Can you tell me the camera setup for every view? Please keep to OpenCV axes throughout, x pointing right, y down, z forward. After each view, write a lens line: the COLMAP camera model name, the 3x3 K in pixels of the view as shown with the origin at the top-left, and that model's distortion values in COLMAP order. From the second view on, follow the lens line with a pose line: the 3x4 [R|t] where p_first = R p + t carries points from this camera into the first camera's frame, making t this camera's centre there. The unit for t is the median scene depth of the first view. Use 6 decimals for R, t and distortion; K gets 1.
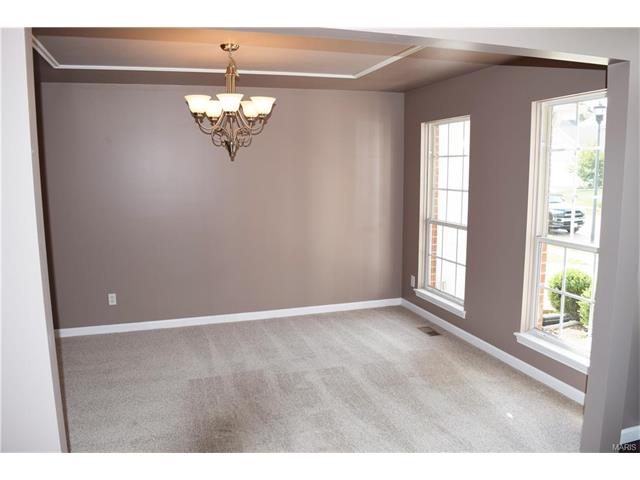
lens RADIAL K [[511.7, 0, 319.1], [0, 511.7, 239.5], [0, 0, 1]] dist [-0.081749, 0.011108]
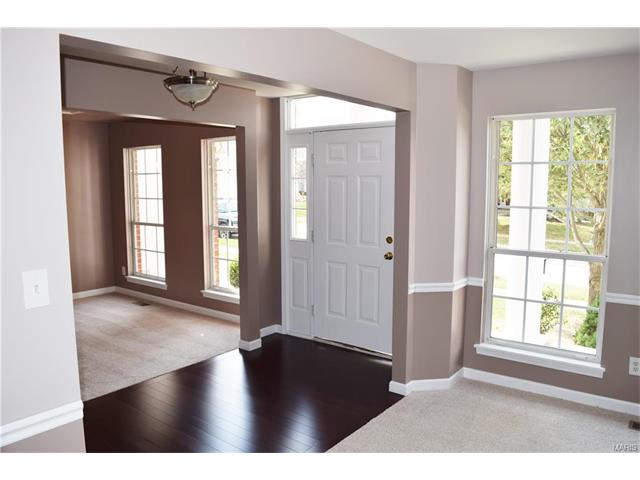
lens RADIAL K [[511.7, 0, 319.4], [0, 511.7, 241.3], [0, 0, 1]] dist [-0.081749, 0.011108]
pose [[0.827067, -0.063286, 0.558529, -0.121972], [0.076438, 0.997074, -0.000212, 0.049174], [-0.556881, 0.042868, 0.829485, -0.352439]]
